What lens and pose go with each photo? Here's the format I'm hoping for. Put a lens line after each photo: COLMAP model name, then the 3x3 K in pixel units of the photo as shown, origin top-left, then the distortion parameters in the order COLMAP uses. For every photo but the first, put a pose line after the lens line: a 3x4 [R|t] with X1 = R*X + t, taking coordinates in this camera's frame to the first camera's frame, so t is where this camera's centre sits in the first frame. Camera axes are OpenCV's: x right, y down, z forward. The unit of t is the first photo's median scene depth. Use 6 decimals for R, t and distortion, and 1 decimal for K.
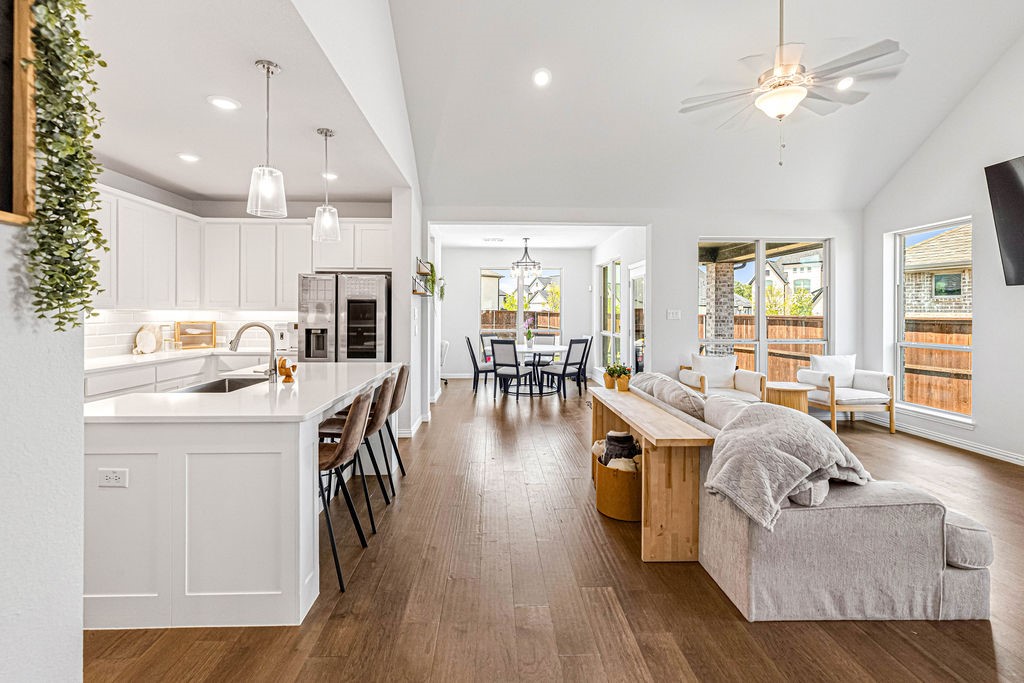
lens RADIAL K [[449.5, 0, 505.4], [0, 449.5, 318.2], [0, 0, 1]] dist [-0.001459, 0.000915]
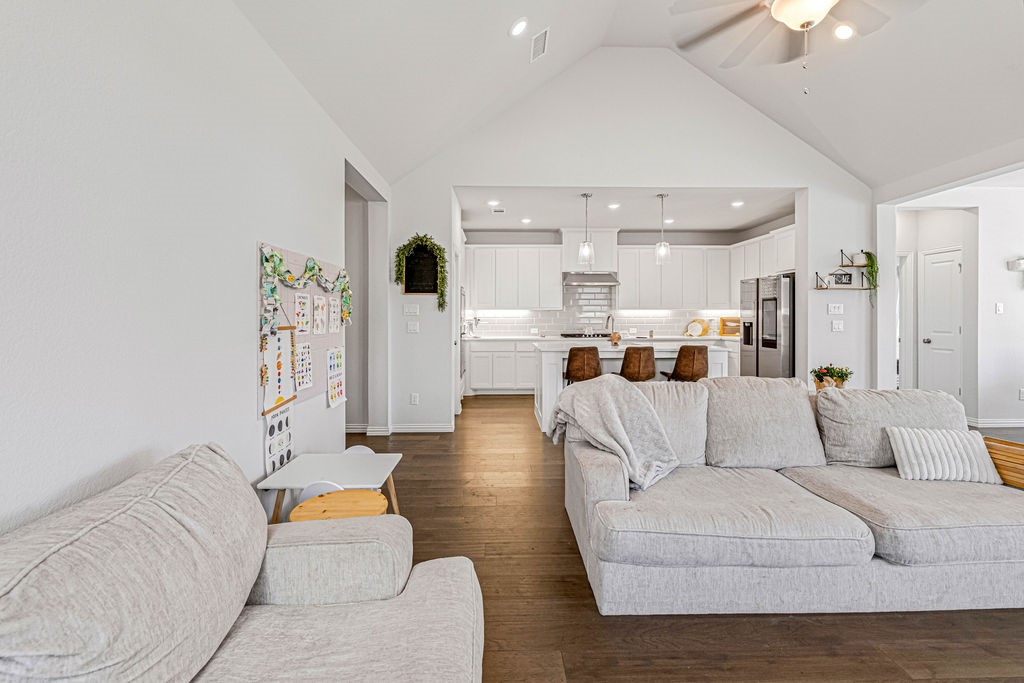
lens RADIAL K [[449.5, 0, 513.6], [0, 449.5, 318.0], [0, 0, 1]] dist [-0.001459, 0.000915]
pose [[0.004266, -0.000543, -0.999991, 0.735270], [-0.006228, 0.999980, -0.000570, 0.014227], [0.999972, 0.006230, 0.004263, 0.289020]]
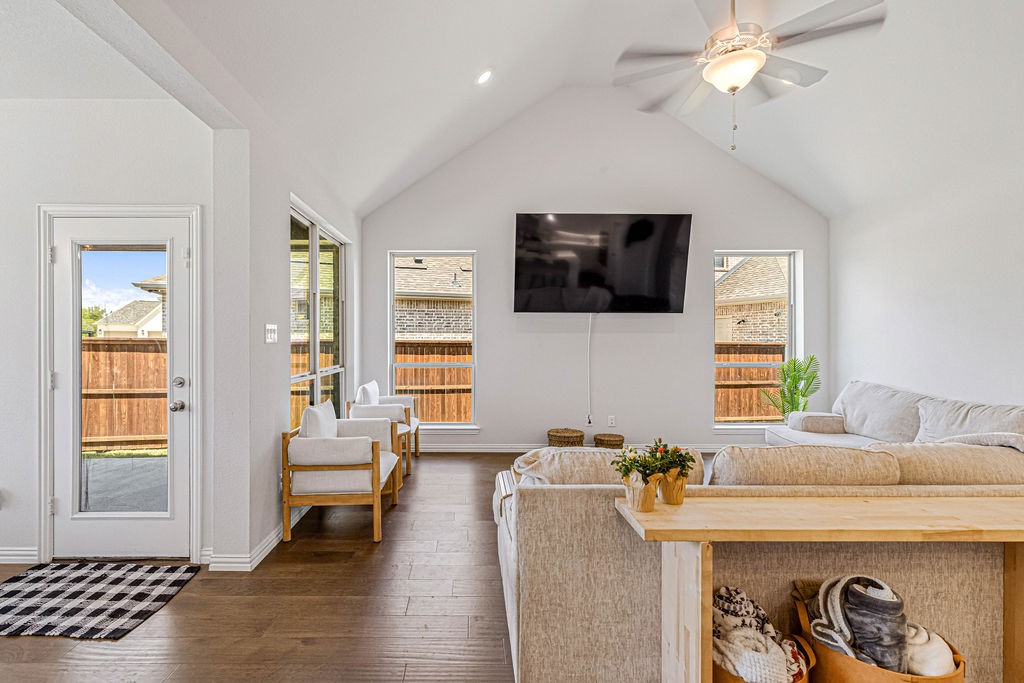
lens RADIAL K [[466.6, 0, 460.0], [0, 466.6, 338.5], [0, 0, 1]] dist [-0.000193, 0.000501]
pose [[0.035571, -0.002056, 0.999365, -0.140943], [0.009078, 0.999957, 0.001735, -0.001461], [-0.999326, 0.009011, 0.035588, 0.809489]]
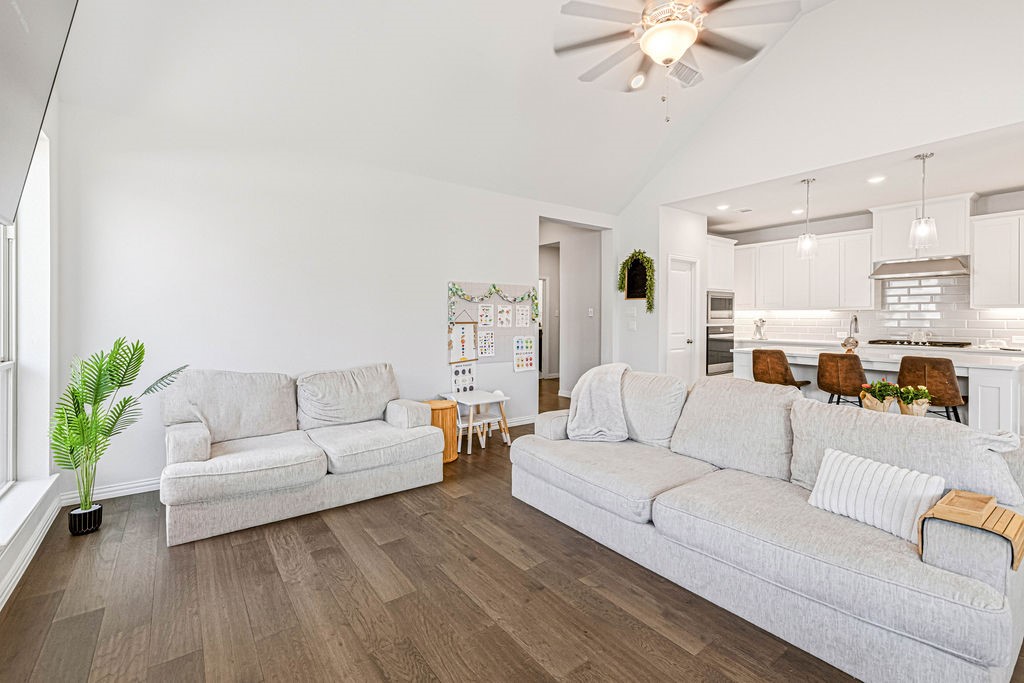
lens RADIAL K [[449.5, 0, 511.2], [0, 449.5, 320.5], [0, 0, 1]] dist [-0.001459, 0.000915]
pose [[-0.813954, -0.000538, -0.580929, 0.728112], [-0.008827, 0.999896, 0.011443, 0.010099], [0.580862, 0.014442, -0.813874, 0.827319]]
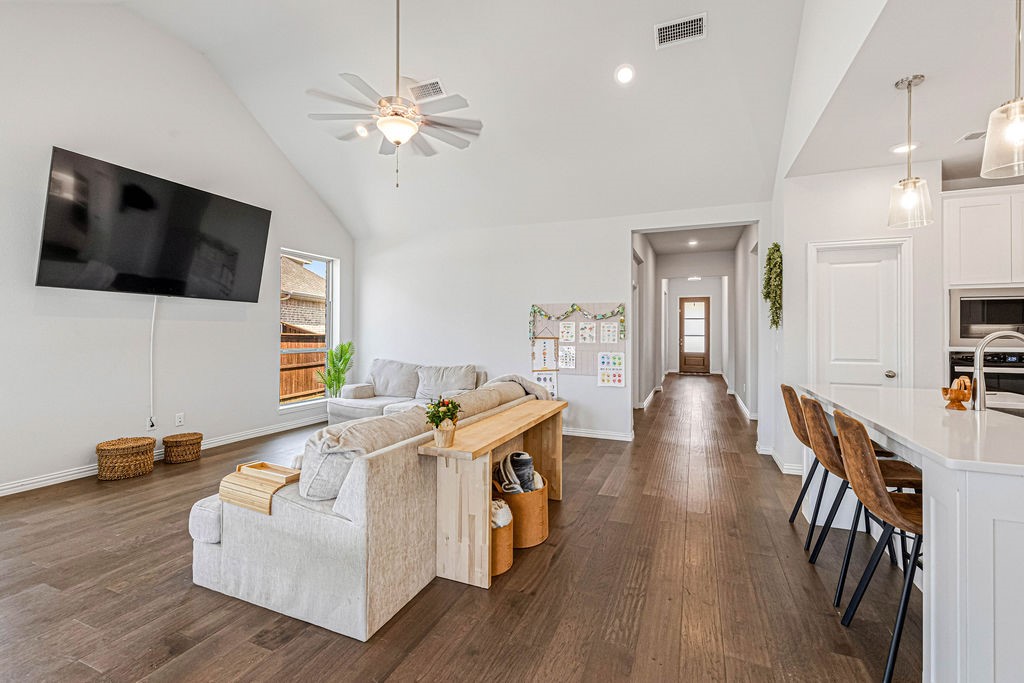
lens RADIAL K [[449.5, 0, 515.3], [0, 449.5, 330.2], [0, 0, 1]] dist [-0.001459, 0.000915]
pose [[-0.916475, -0.006330, 0.400042, -0.056469], [-0.005599, 0.999980, 0.002996, 0.004247], [-0.400053, 0.000507, -0.916492, 1.043938]]
